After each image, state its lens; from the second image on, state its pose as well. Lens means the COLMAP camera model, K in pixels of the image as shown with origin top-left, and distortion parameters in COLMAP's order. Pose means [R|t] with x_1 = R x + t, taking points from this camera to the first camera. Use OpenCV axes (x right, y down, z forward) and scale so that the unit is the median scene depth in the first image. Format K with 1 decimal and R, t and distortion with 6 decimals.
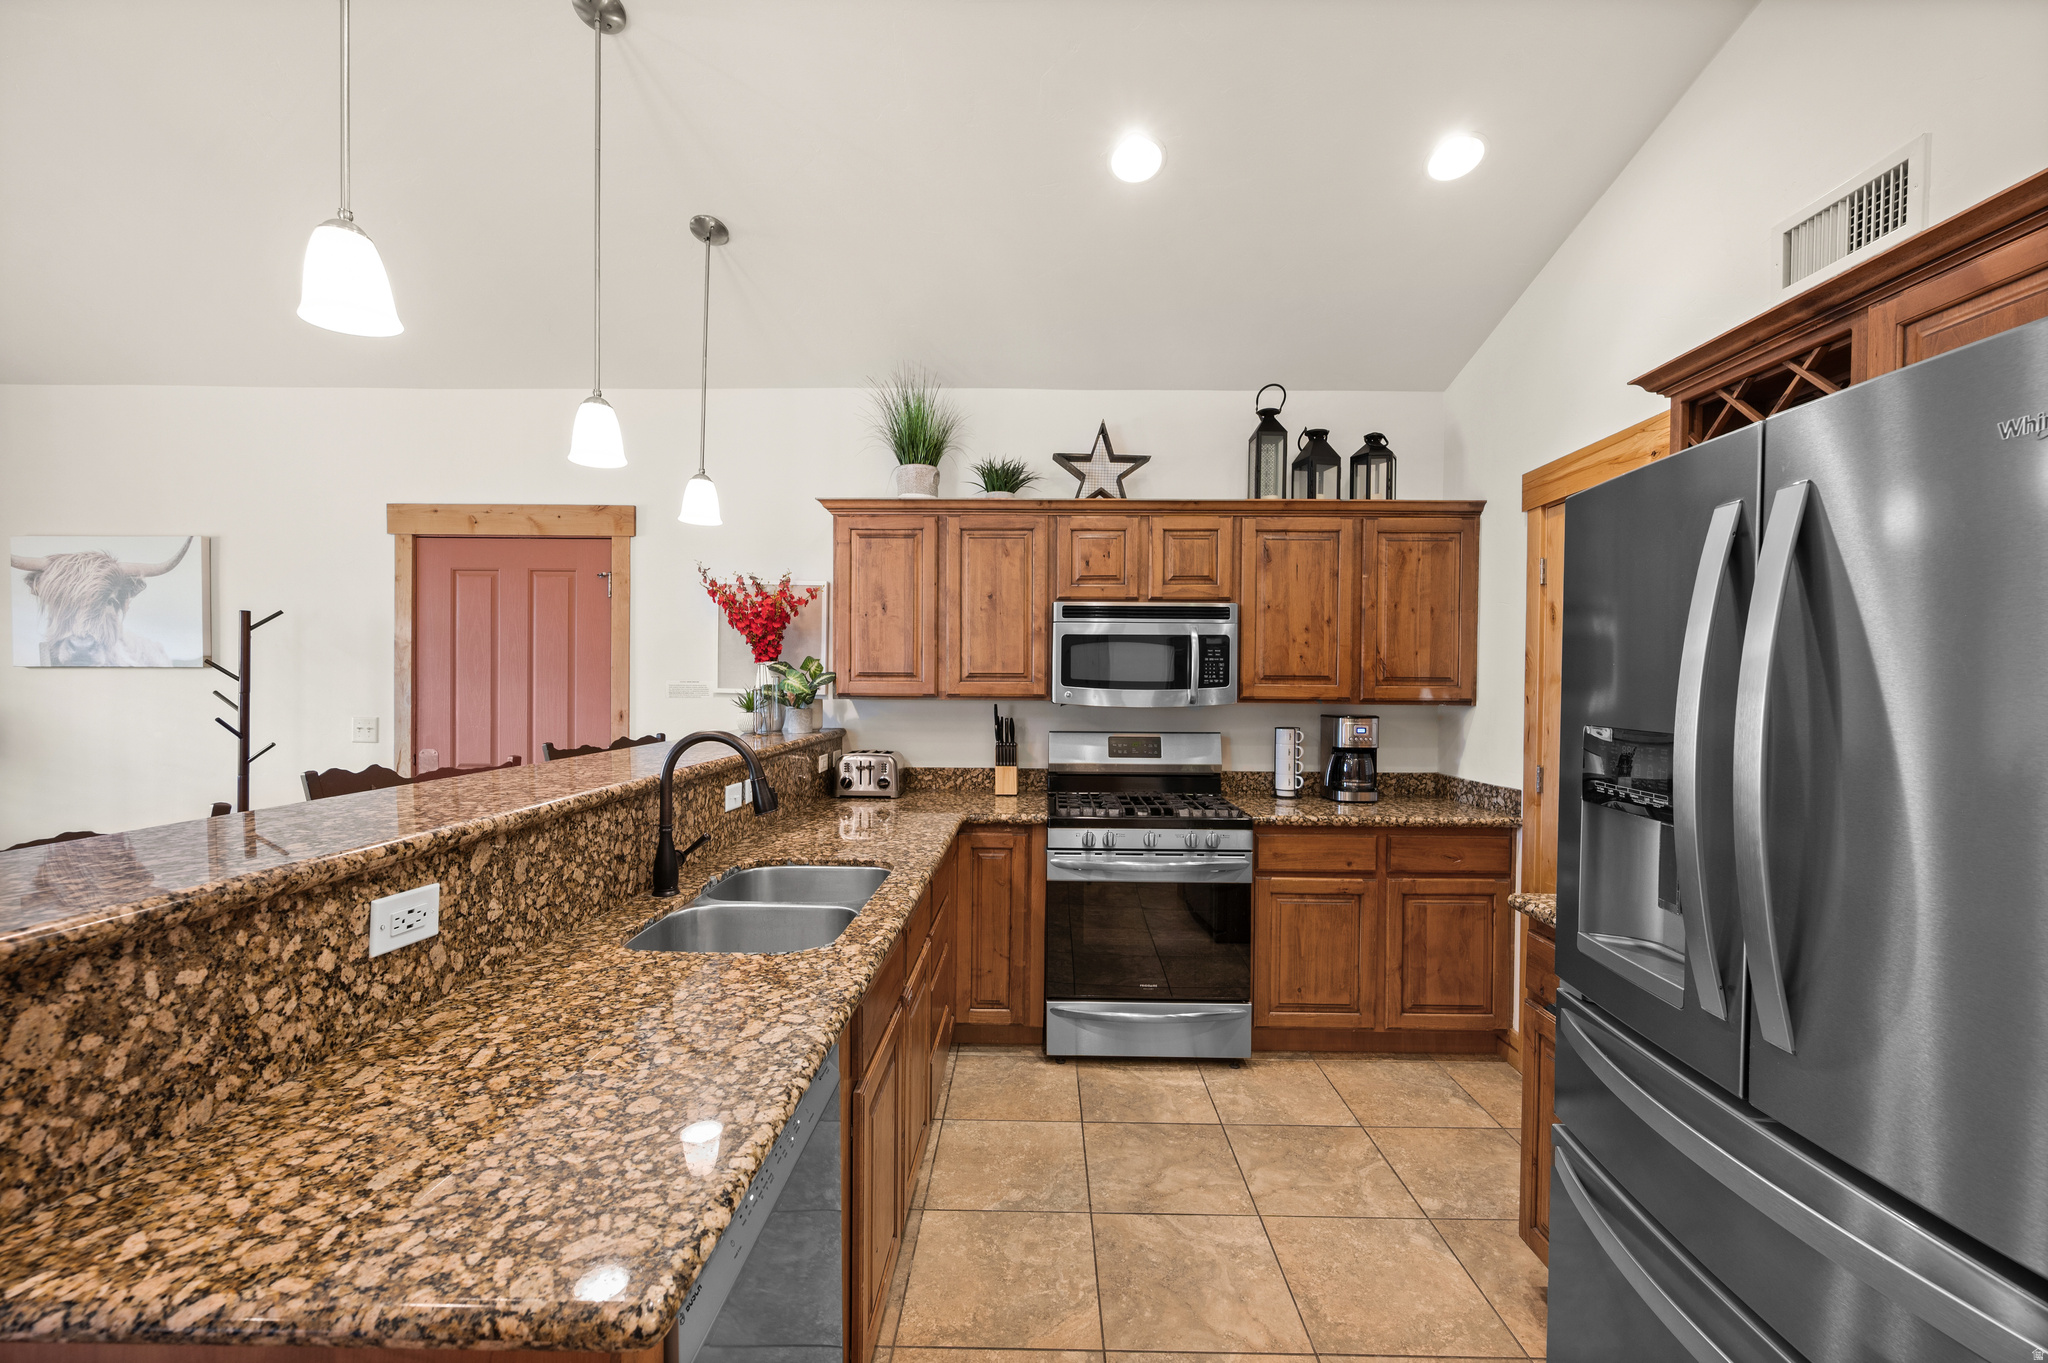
lens RADIAL K [[824.6, 0, 1030.8], [0, 824.6, 694.5], [0, 0, 1]] dist [-0.002207, 0.000485]
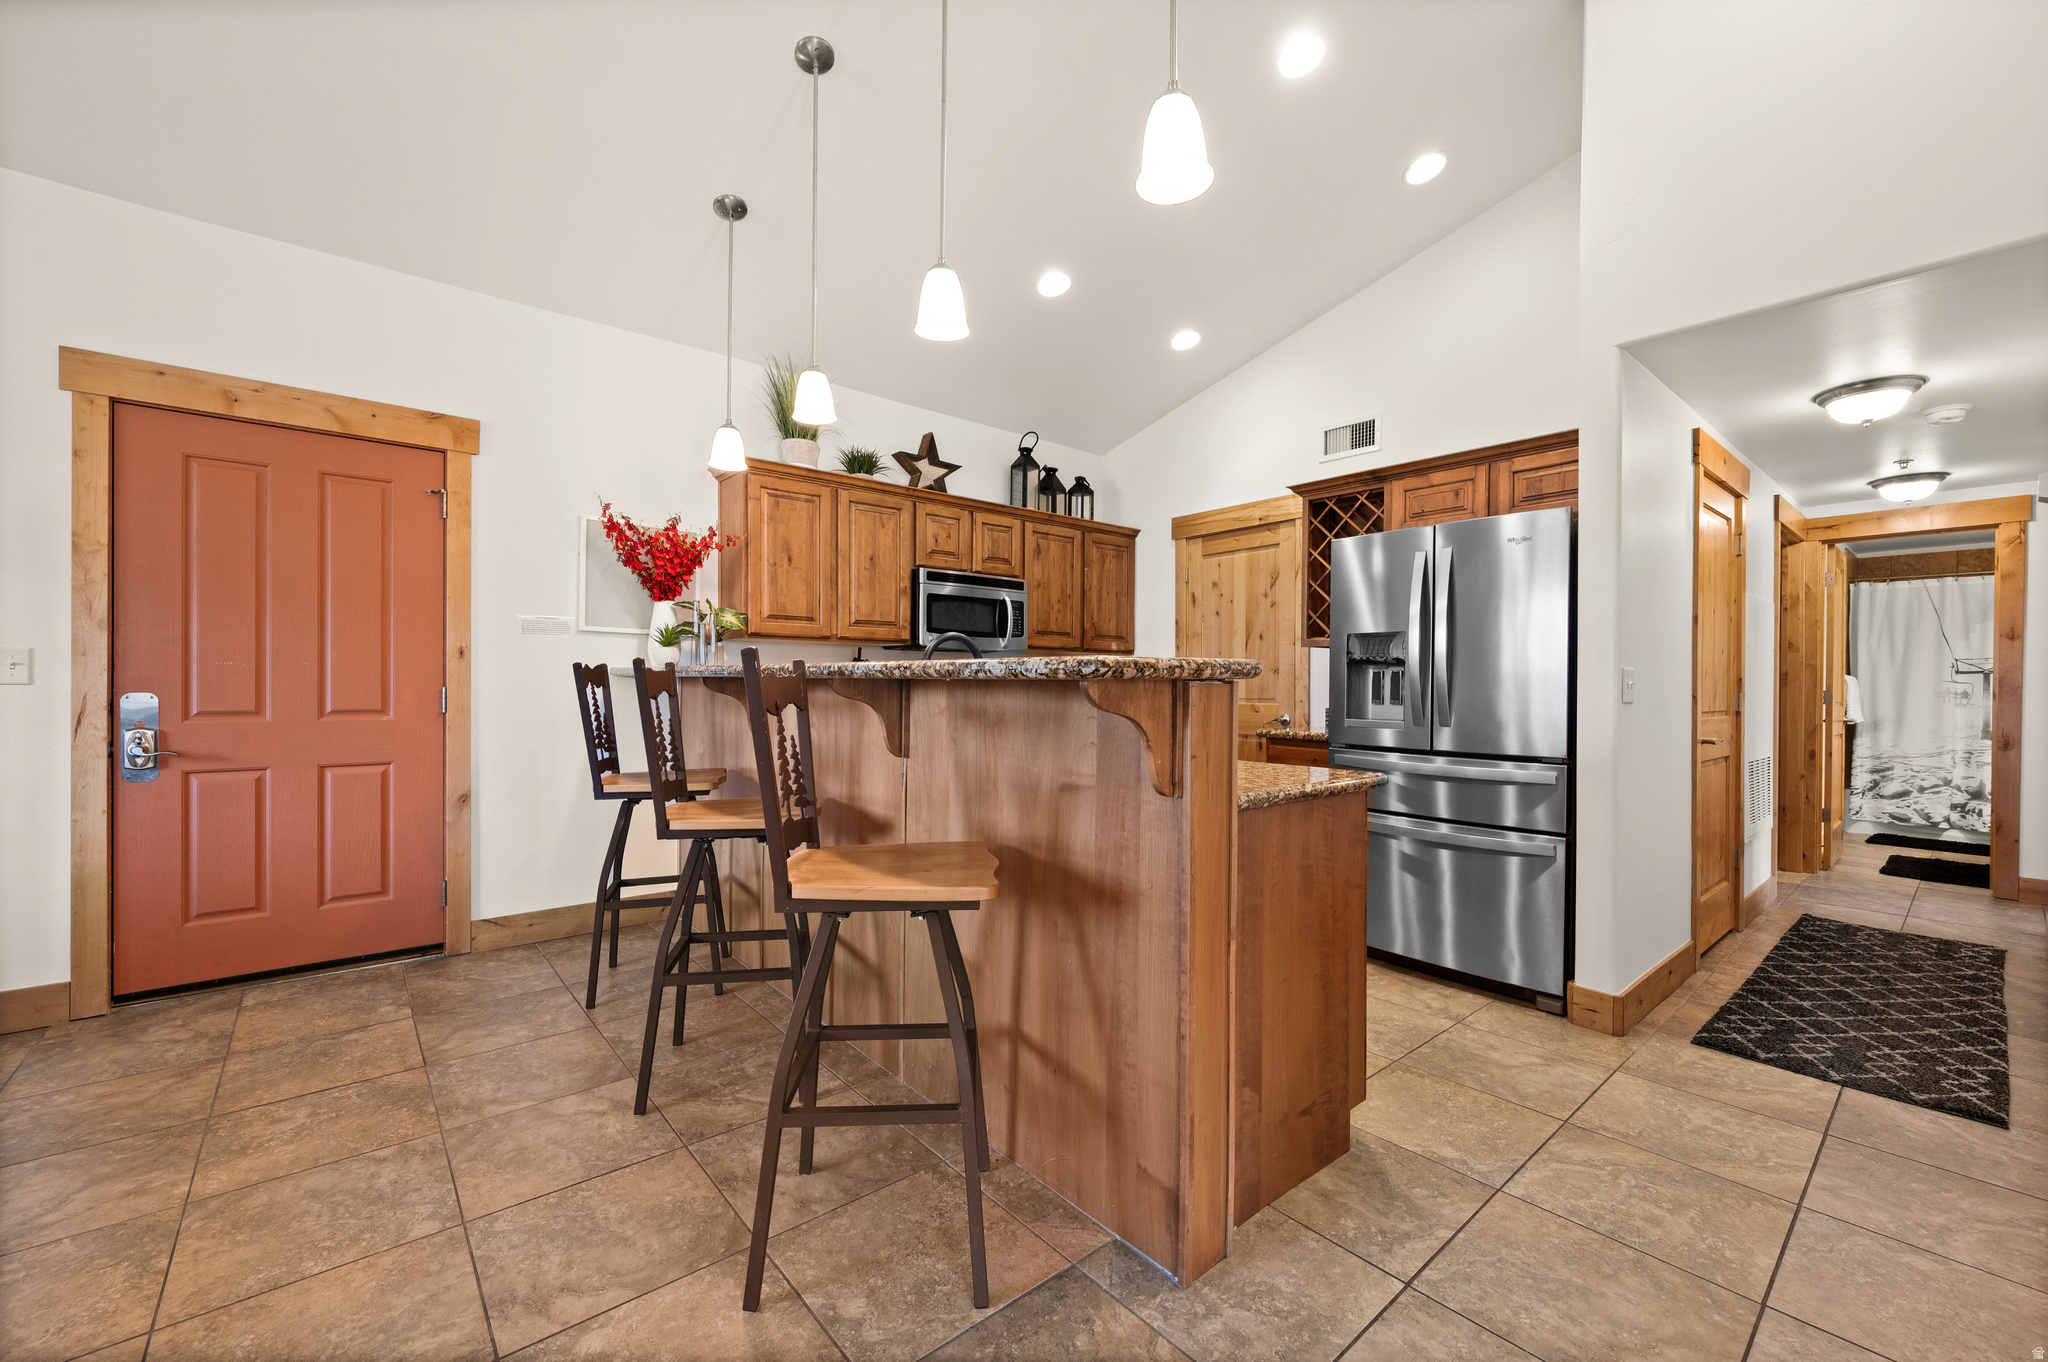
lens RADIAL K [[821.0, 0, 1036.0], [0, 821.0, 687.0], [0, 0, 1]] dist [-0.001660, 0.000146]
pose [[0.748768, -0.007062, 0.662795, -0.685076], [0.010034, 0.999949, -0.000681, 0.077566], [-0.662757, 0.007161, 0.748801, -0.088791]]
